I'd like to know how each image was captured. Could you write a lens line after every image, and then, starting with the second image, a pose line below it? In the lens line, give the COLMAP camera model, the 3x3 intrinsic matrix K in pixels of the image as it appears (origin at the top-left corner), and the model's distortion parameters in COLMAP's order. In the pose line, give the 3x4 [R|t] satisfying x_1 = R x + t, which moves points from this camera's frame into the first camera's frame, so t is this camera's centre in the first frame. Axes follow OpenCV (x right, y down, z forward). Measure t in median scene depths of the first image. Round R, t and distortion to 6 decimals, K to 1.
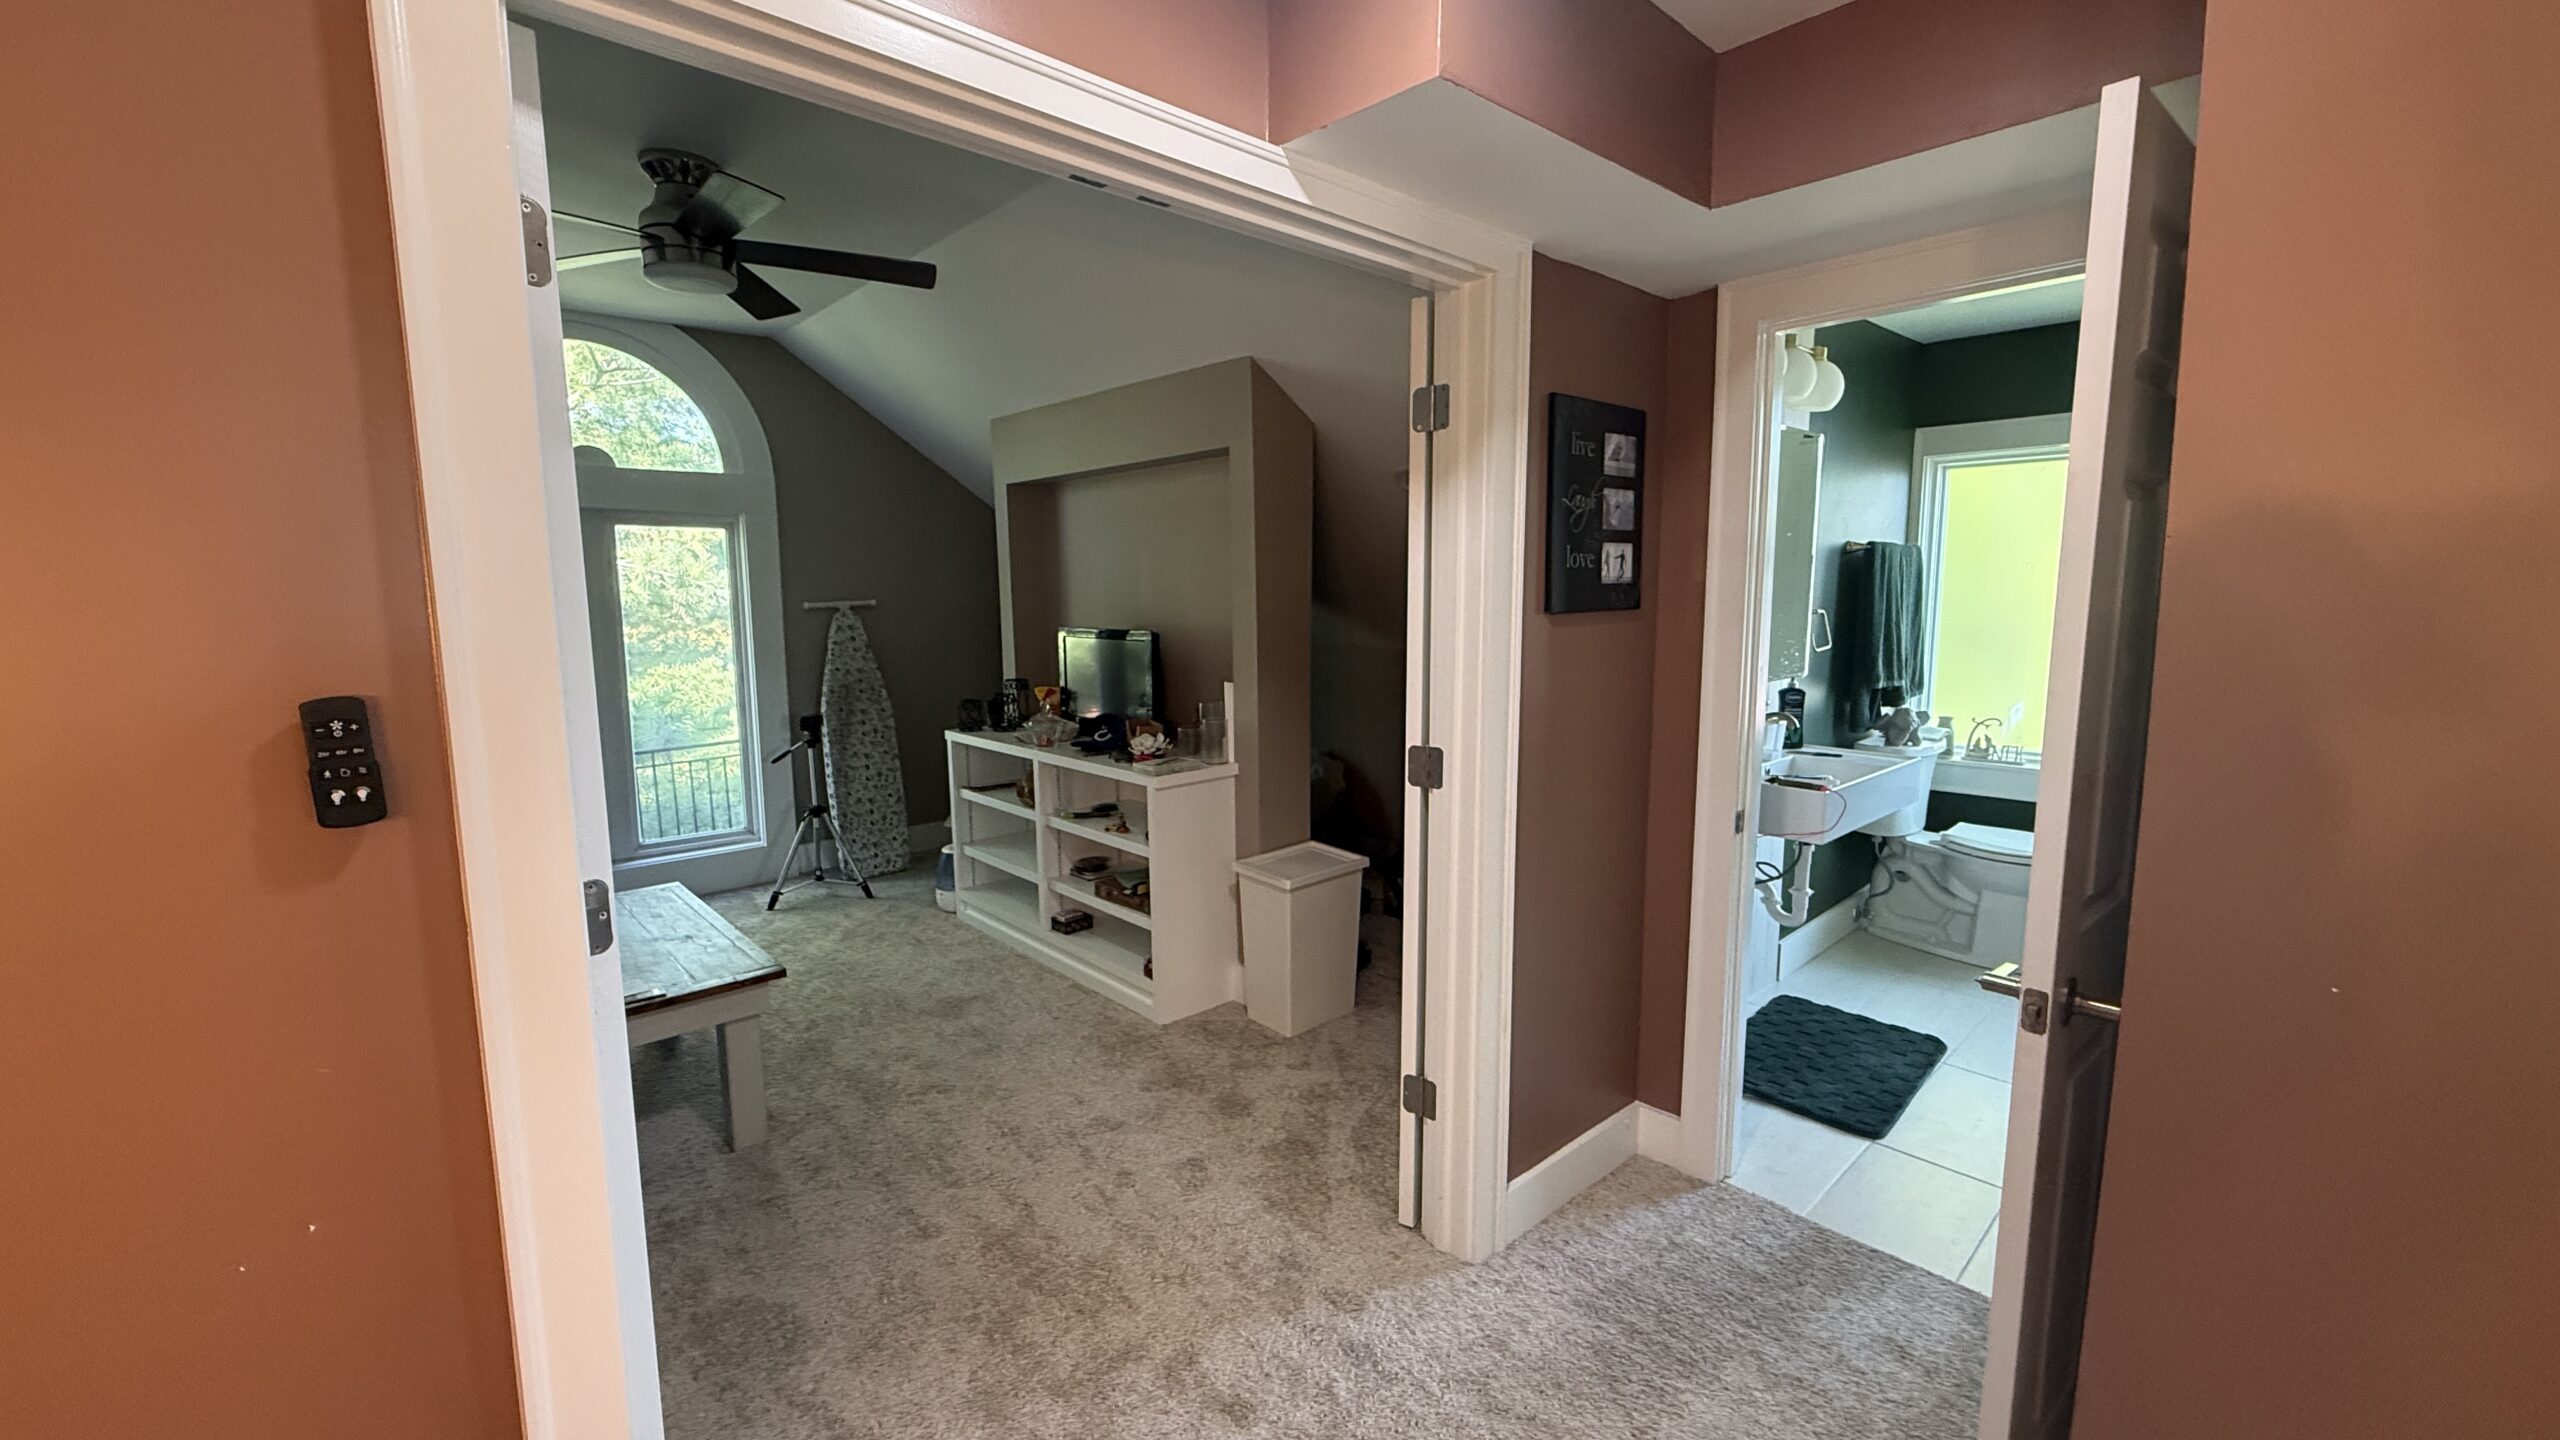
lens RADIAL K [[1016.5, 0, 1280.2], [0, 1016.5, 719.5], [0, 0, 1]] dist [-0.000400, -0.000221]
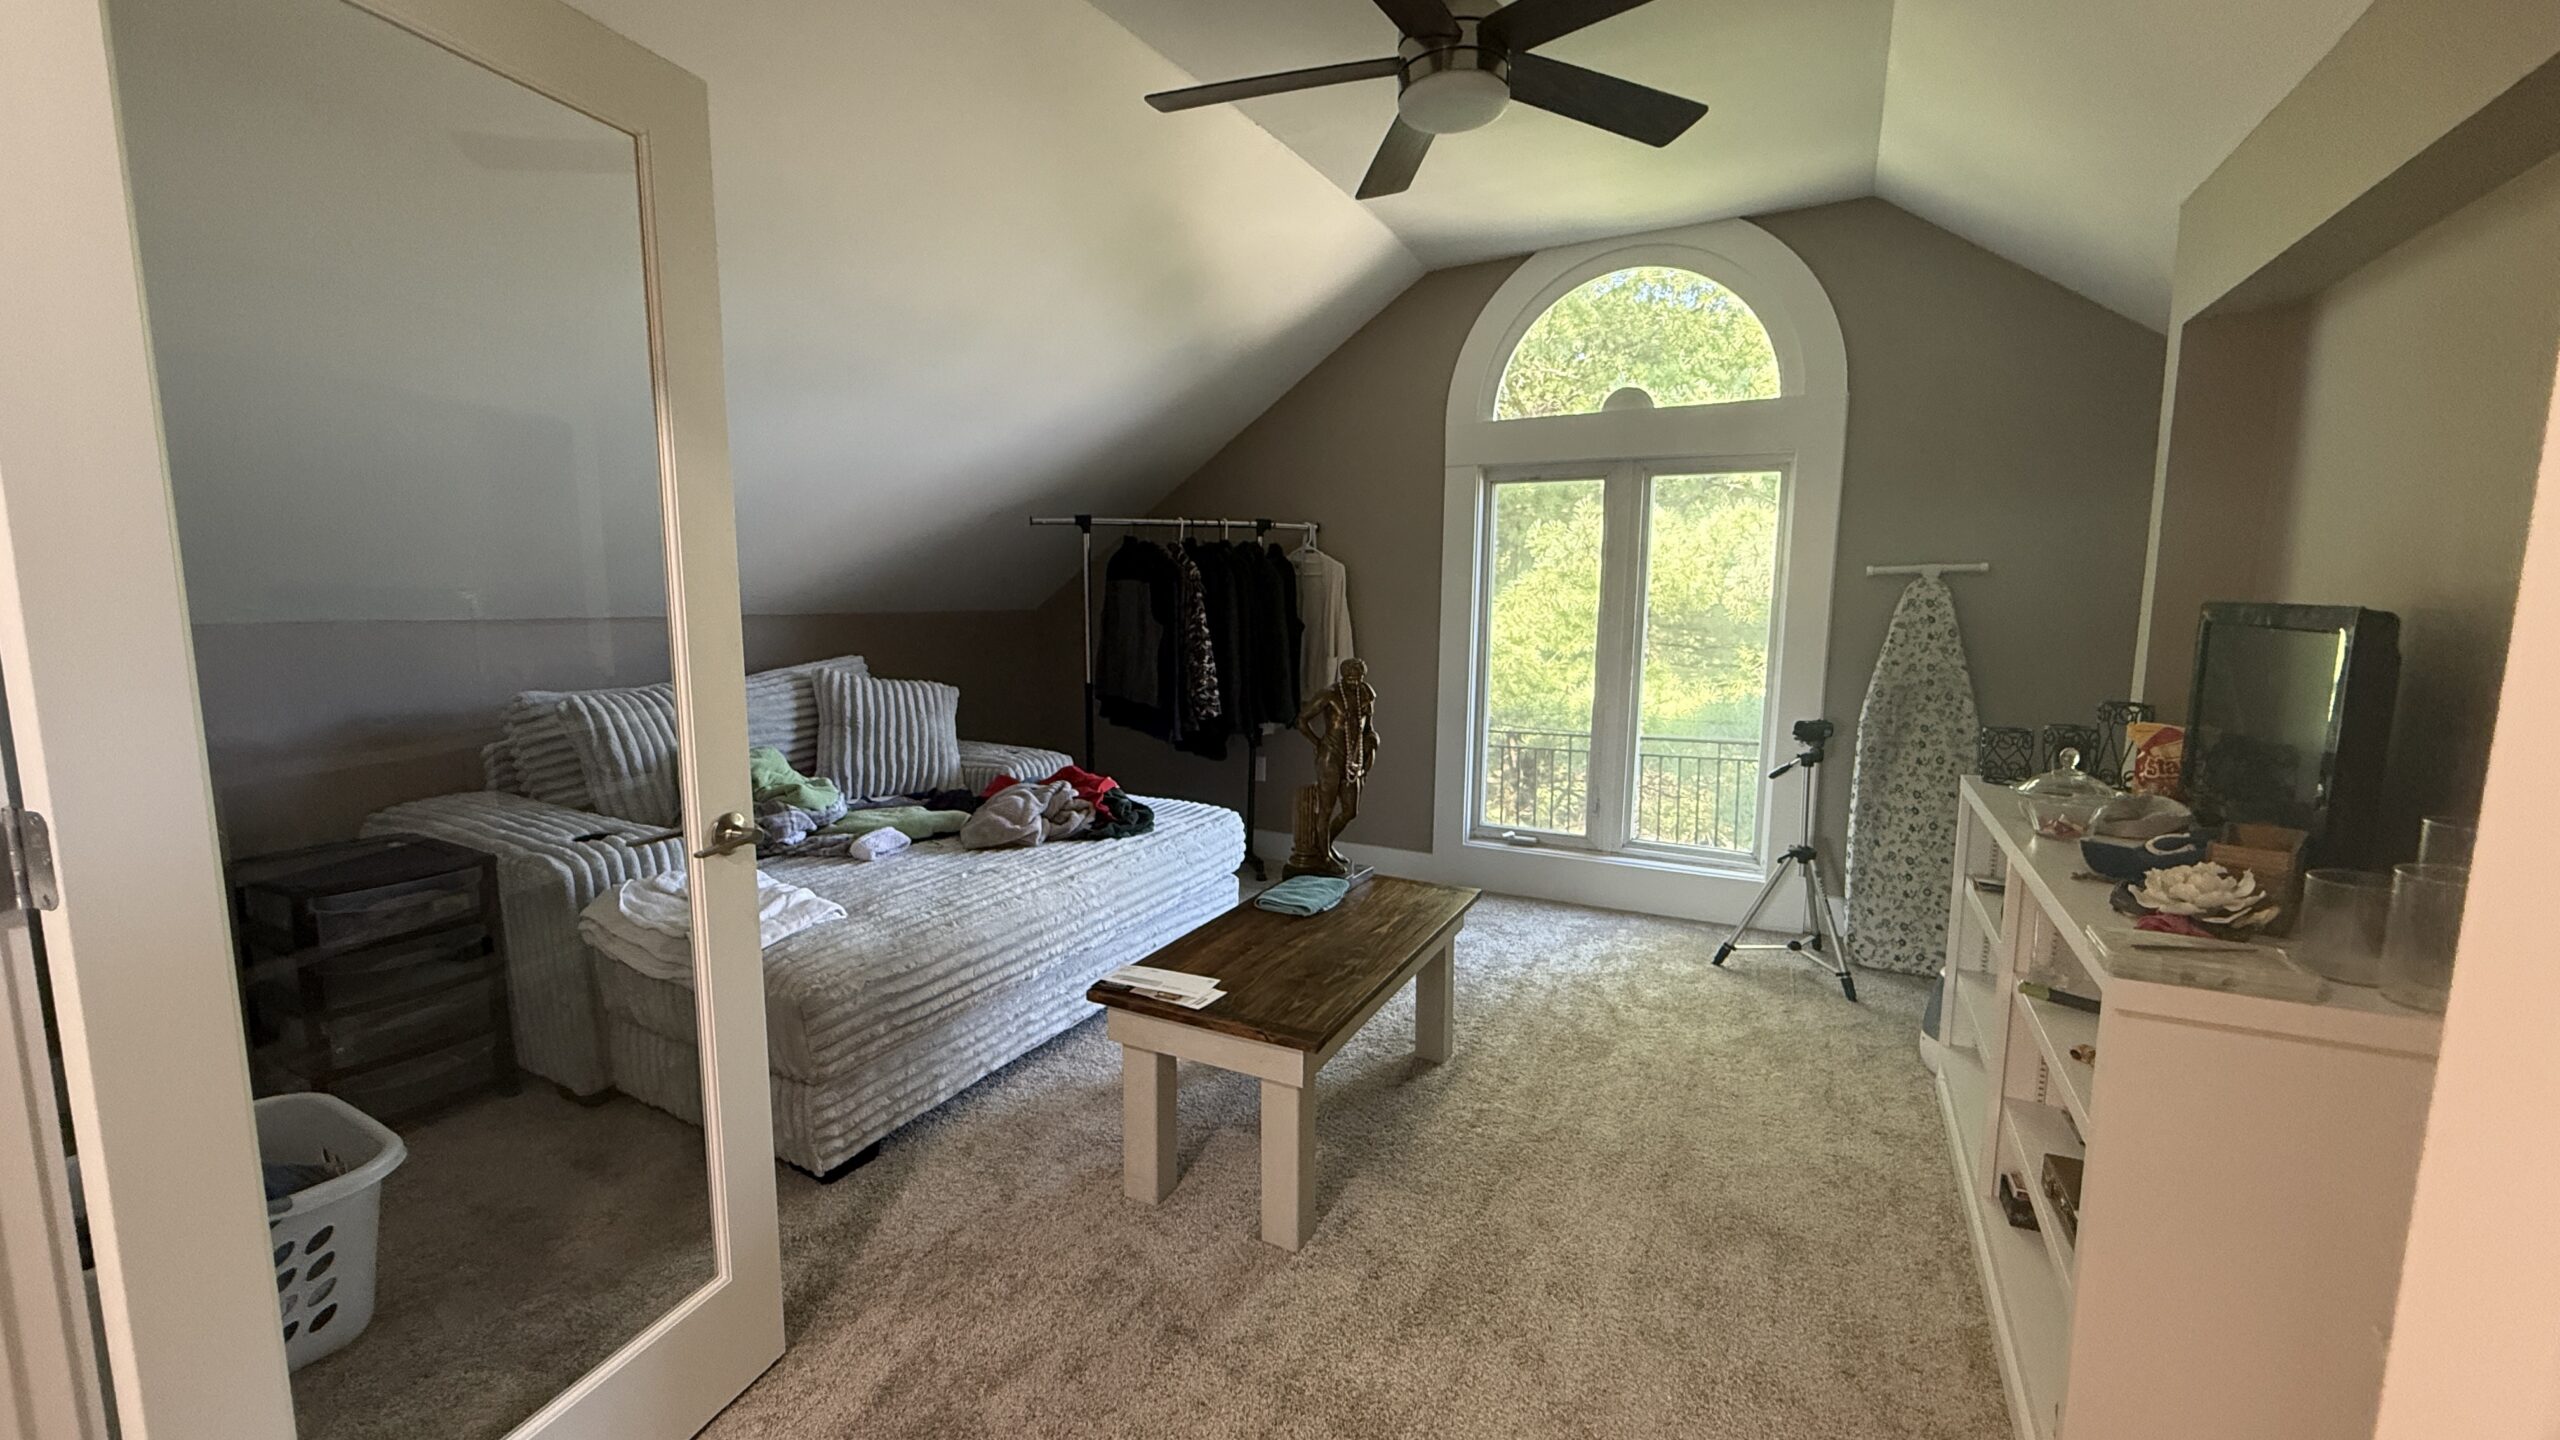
lens RADIAL K [[1016.5, 0, 1272.9], [0, 1016.5, 717.0], [0, 0, 1]] dist [-0.000400, -0.000221]
pose [[0.331928, 0.128460, -0.934517, 0.081234], [-0.127149, 0.987736, 0.090614, -0.023823], [0.934696, 0.088745, 0.344191, 0.402328]]
